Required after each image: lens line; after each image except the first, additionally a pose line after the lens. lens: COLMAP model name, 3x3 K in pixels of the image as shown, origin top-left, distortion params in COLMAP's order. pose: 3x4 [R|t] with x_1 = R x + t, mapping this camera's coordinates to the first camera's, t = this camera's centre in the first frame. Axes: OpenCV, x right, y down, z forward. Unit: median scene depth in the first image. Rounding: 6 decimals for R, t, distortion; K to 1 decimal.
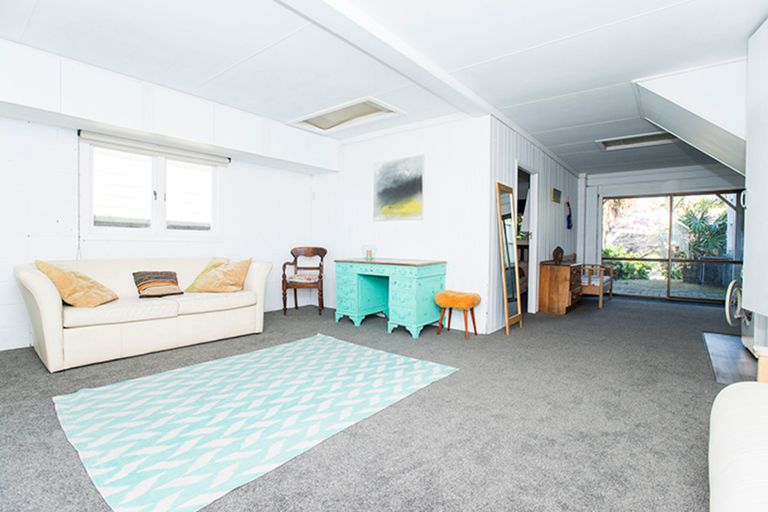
lens RADIAL K [[387.1, 0, 384.0], [0, 387.1, 256.0], [0, 0, 1]] dist [-0.016557, 0.000057]
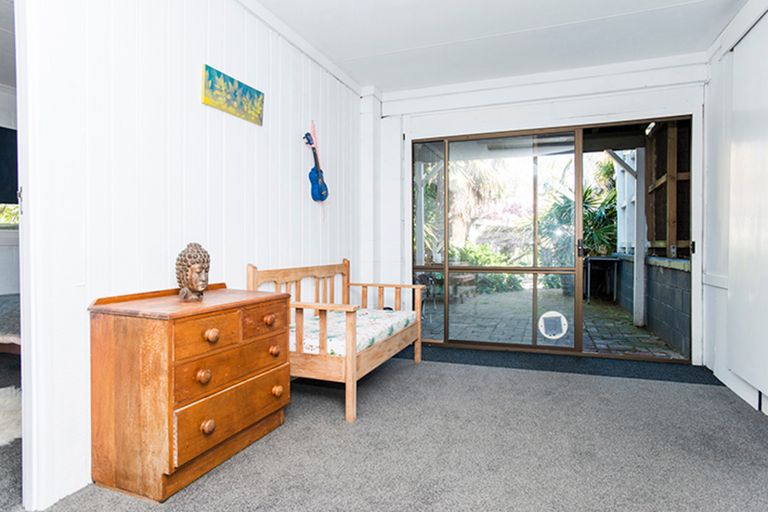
lens RADIAL K [[481.2, 0, 384.0], [0, 481.2, 256.0], [0, 0, 1]] dist [-0.002954, -0.000451]
pose [[0.954371, -0.018944, 0.298023, 0.460086], [0.021333, 0.999761, -0.004766, -0.008790], [-0.297861, 0.010906, 0.954547, 0.568868]]
